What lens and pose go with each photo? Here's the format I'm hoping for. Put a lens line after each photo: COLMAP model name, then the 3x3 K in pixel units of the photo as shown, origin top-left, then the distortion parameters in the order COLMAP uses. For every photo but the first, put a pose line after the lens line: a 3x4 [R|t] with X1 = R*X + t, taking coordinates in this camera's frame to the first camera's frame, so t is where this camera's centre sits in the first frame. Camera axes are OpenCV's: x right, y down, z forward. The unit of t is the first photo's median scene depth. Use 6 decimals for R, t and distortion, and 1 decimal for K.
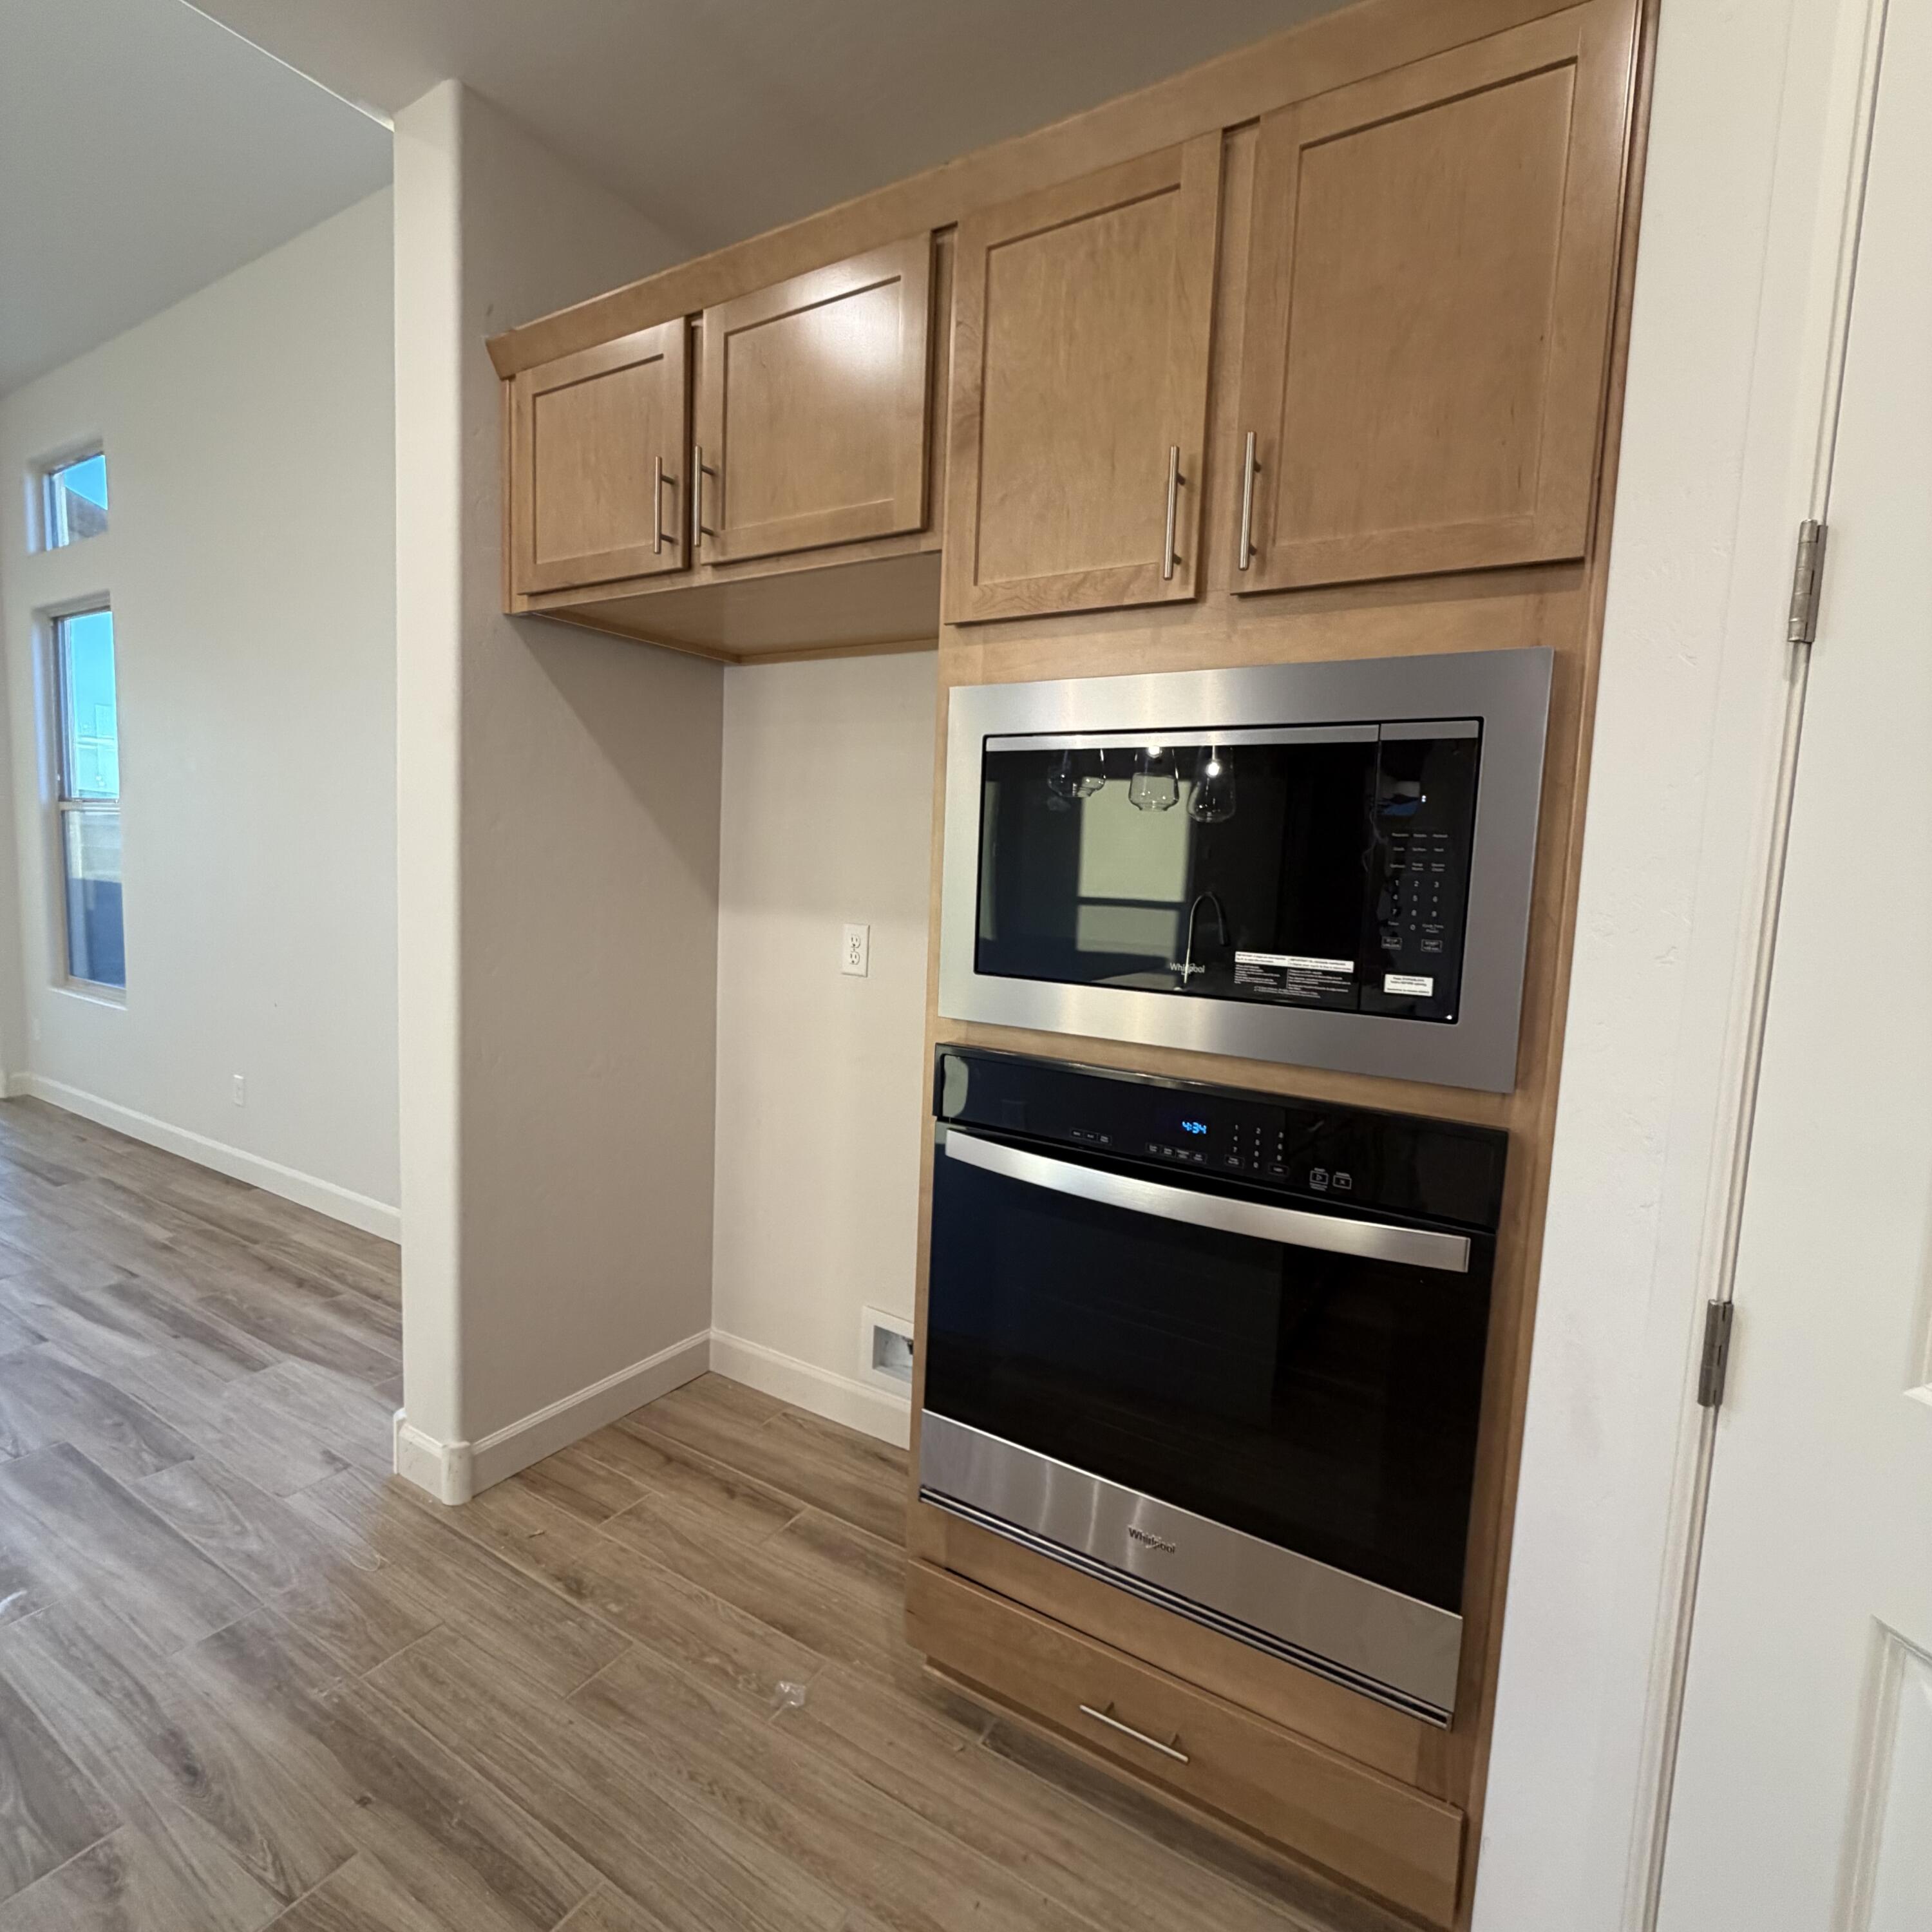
lens RADIAL K [[1026.8, 0, 964.2], [0, 1026.8, 961.8], [0, 0, 1]] dist [-0.002673, 0.000806]
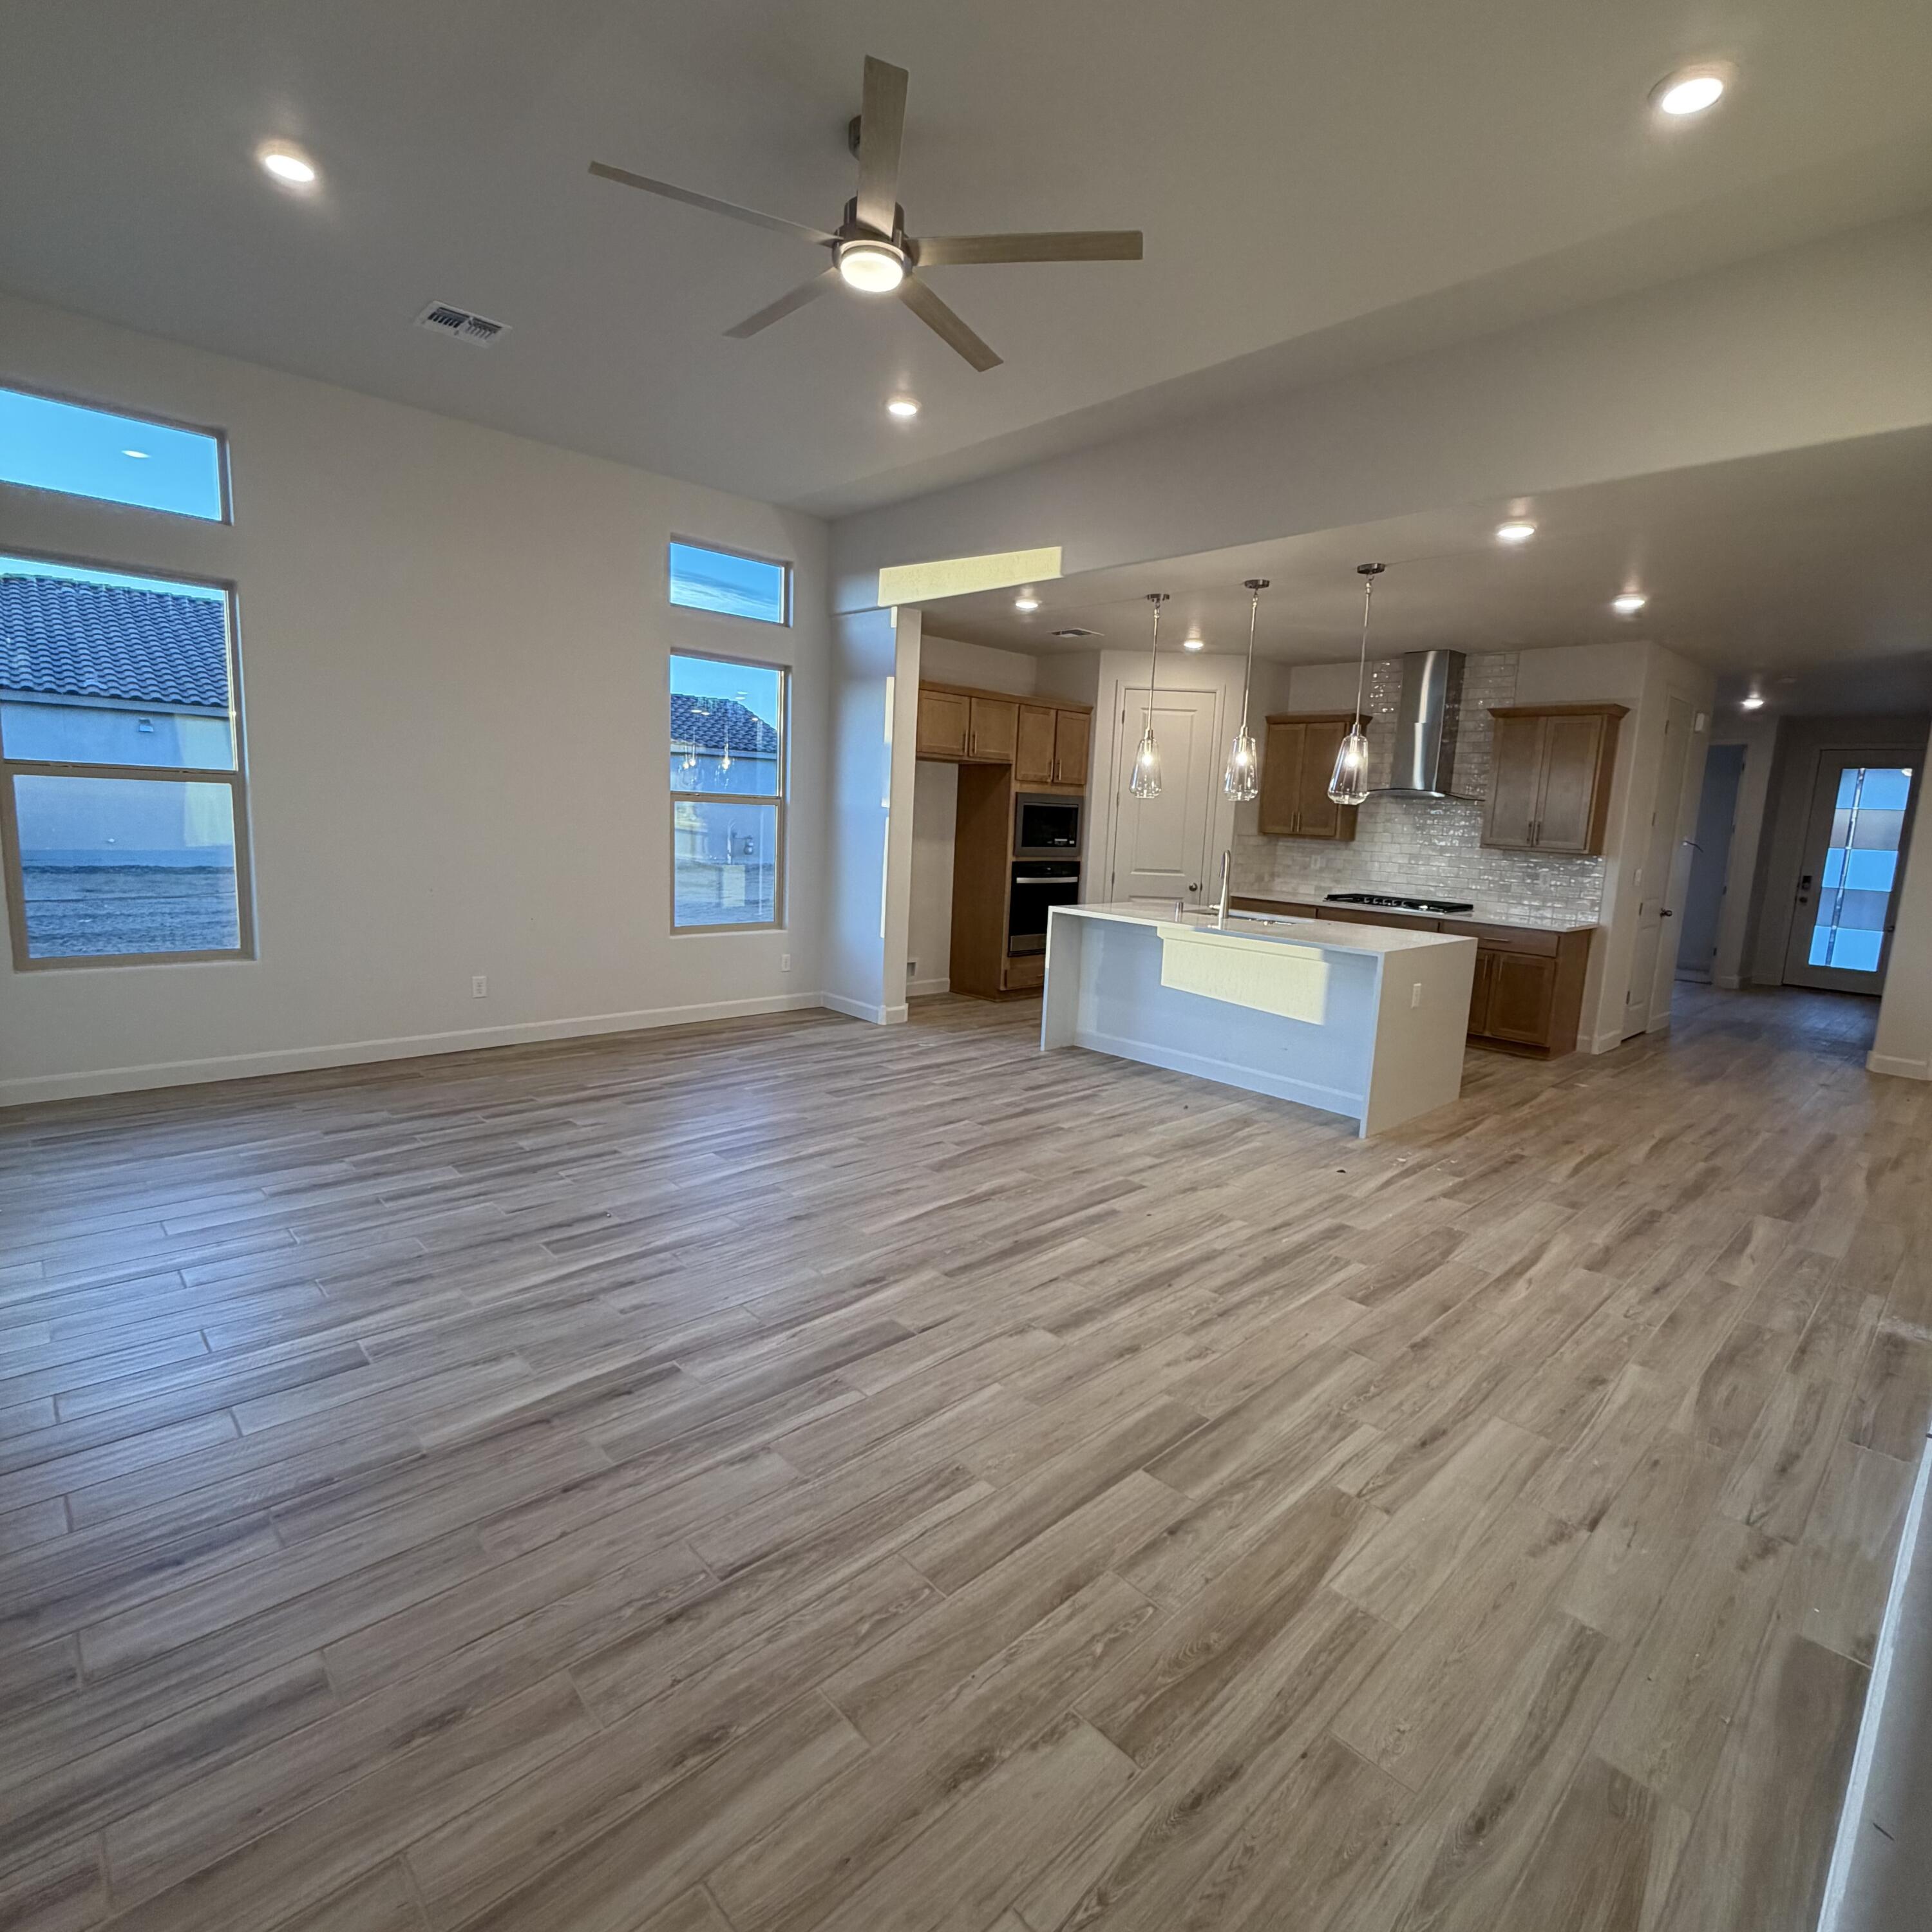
lens RADIAL K [[1026.8, 0, 964.2], [0, 1026.8, 961.8], [0, 0, 1]] dist [-0.002673, 0.000806]
pose [[0.256694, -0.171158, 0.951216, -4.955807], [0.062595, 0.985072, 0.160358, -0.258025], [-0.964463, 0.018378, 0.263576, -0.083603]]
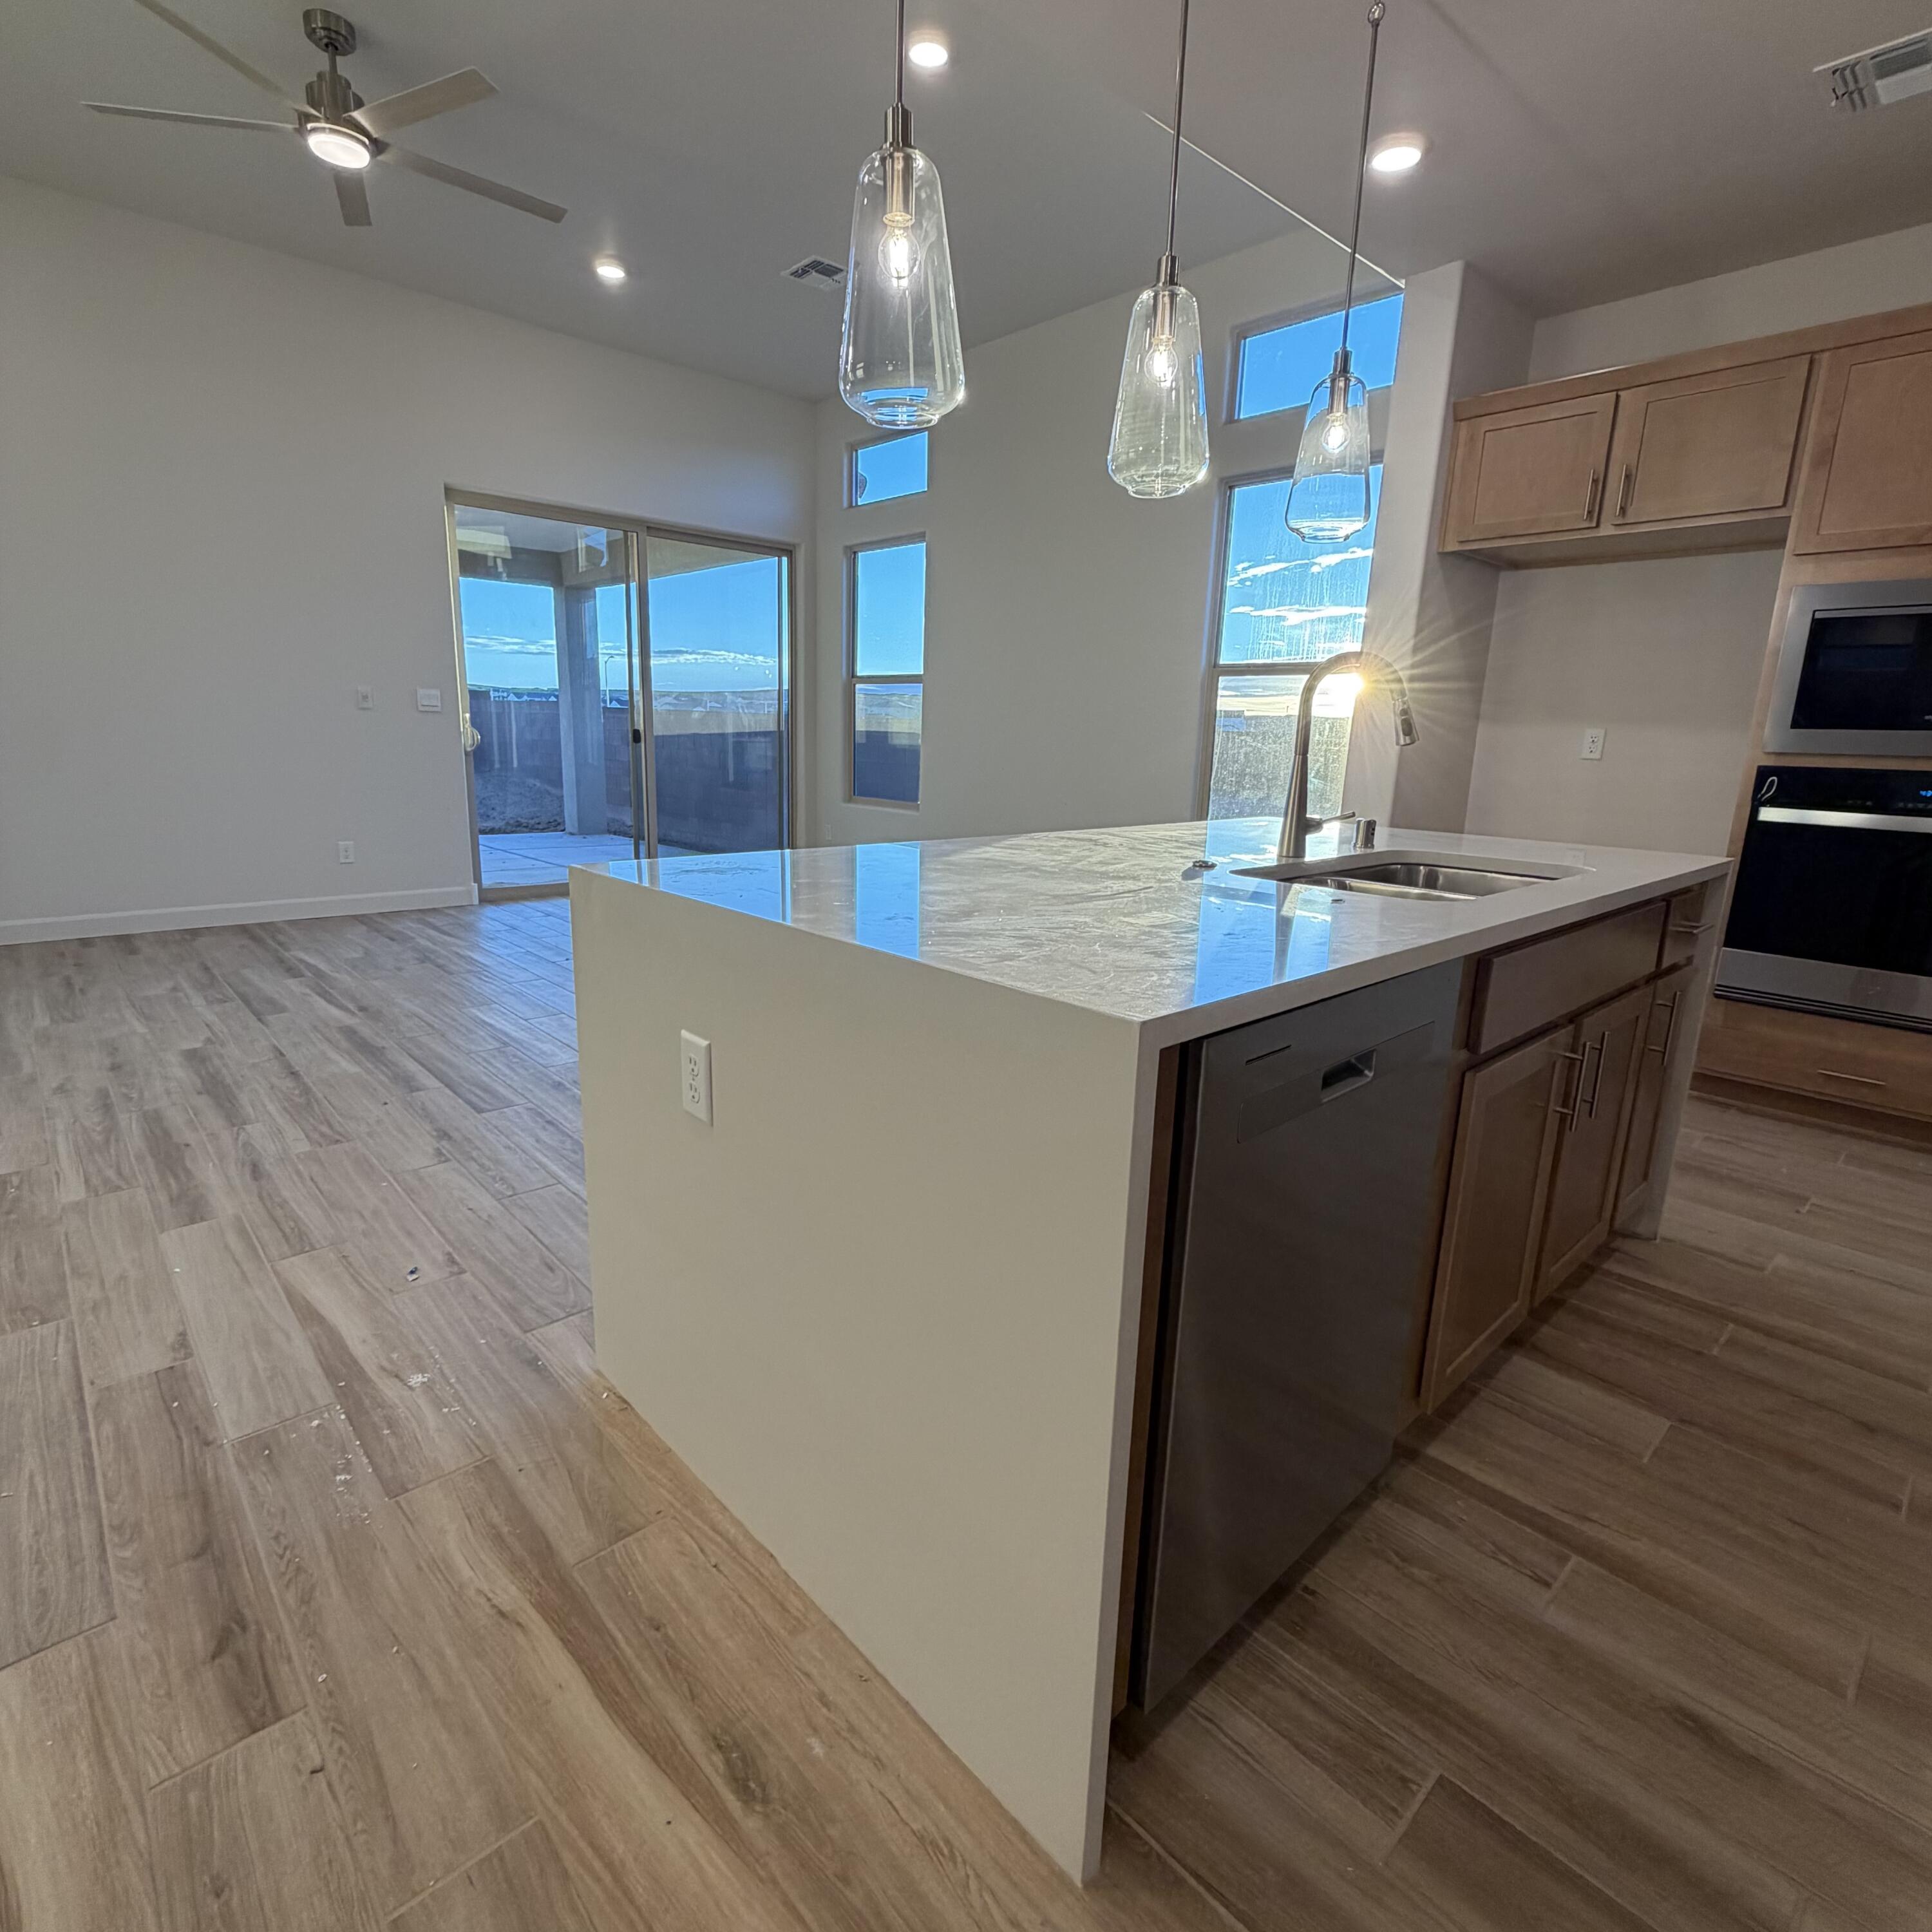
lens RADIAL K [[1026.8, 0, 964.2], [0, 1026.8, 961.8], [0, 0, 1]] dist [-0.002673, 0.000806]
pose [[0.964099, 0.047693, -0.261223, -0.990286], [-0.018134, 0.993267, 0.114421, 0.260359], [0.264922, -0.105576, 0.958473, -1.414976]]
